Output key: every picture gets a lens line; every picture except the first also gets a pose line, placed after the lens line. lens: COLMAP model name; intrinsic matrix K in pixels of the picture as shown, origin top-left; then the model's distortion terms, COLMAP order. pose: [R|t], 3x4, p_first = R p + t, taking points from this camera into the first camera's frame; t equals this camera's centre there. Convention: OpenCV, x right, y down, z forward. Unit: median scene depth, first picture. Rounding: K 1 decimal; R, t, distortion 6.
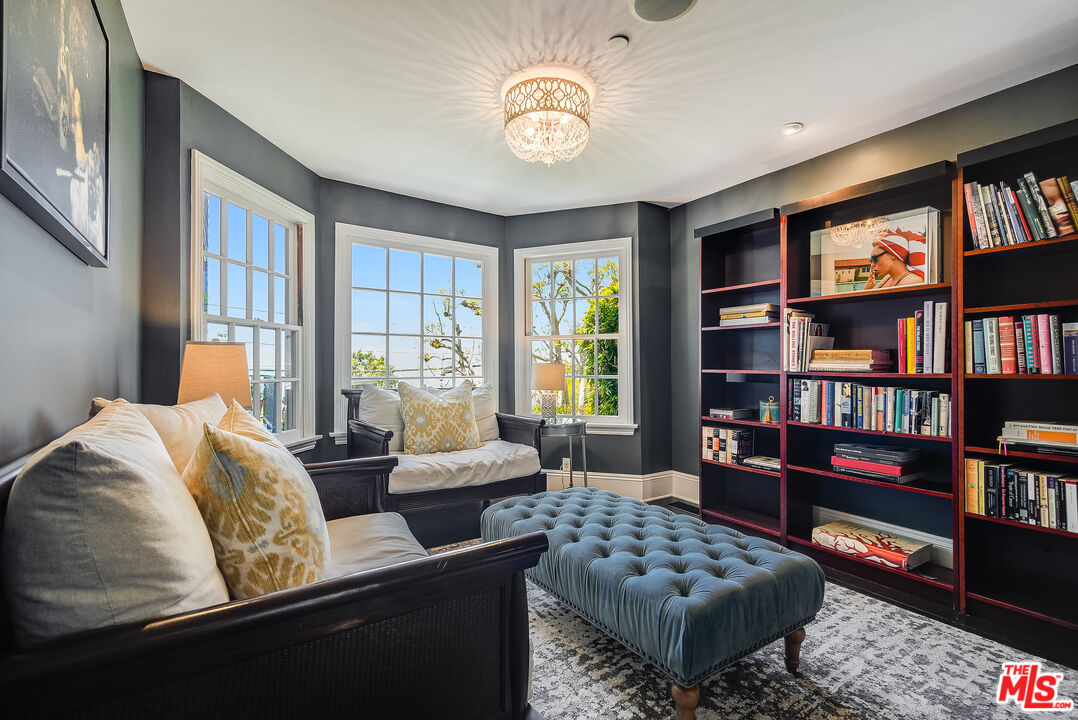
lens RADIAL K [[480.4, 0, 537.6], [0, 480.4, 363.3], [0, 0, 1]] dist [0.003038, 0.000317]
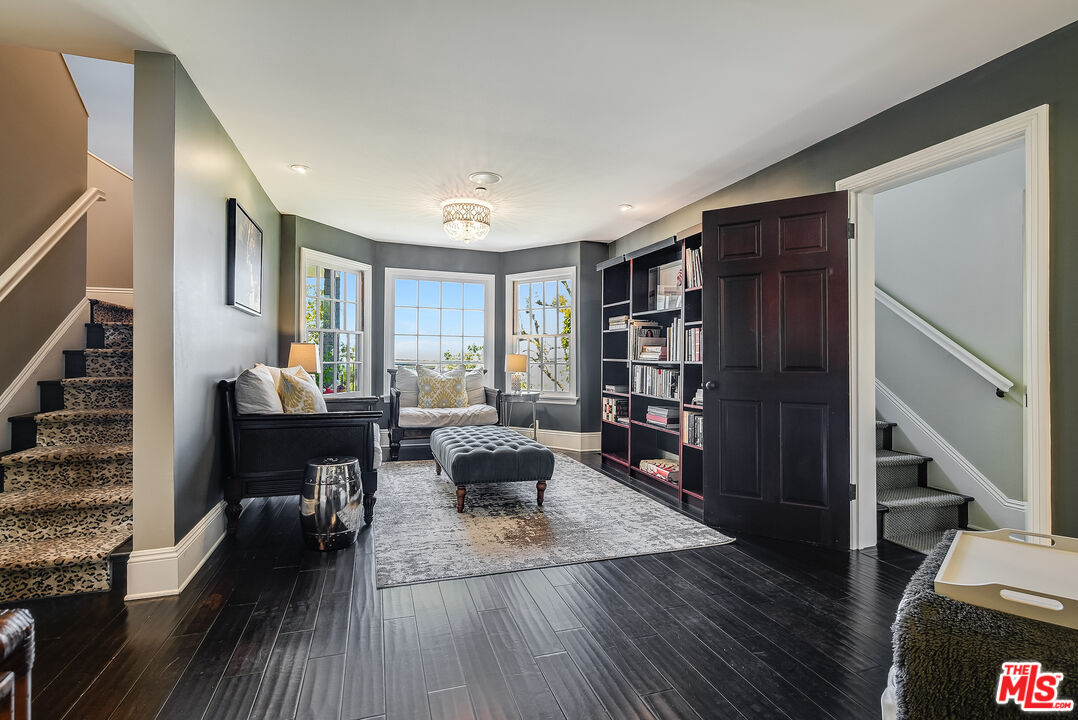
lens RADIAL K [[499.8, 0, 539.0], [0, 499.8, 360.0], [0, 0, 1]] dist [-0.001222, -0.000281]
pose [[0.966699, 0.008409, -0.255779, 0.570697], [-0.005855, 0.999925, 0.010747, 0.001268], [0.255851, -0.008892, 0.966675, -0.561122]]
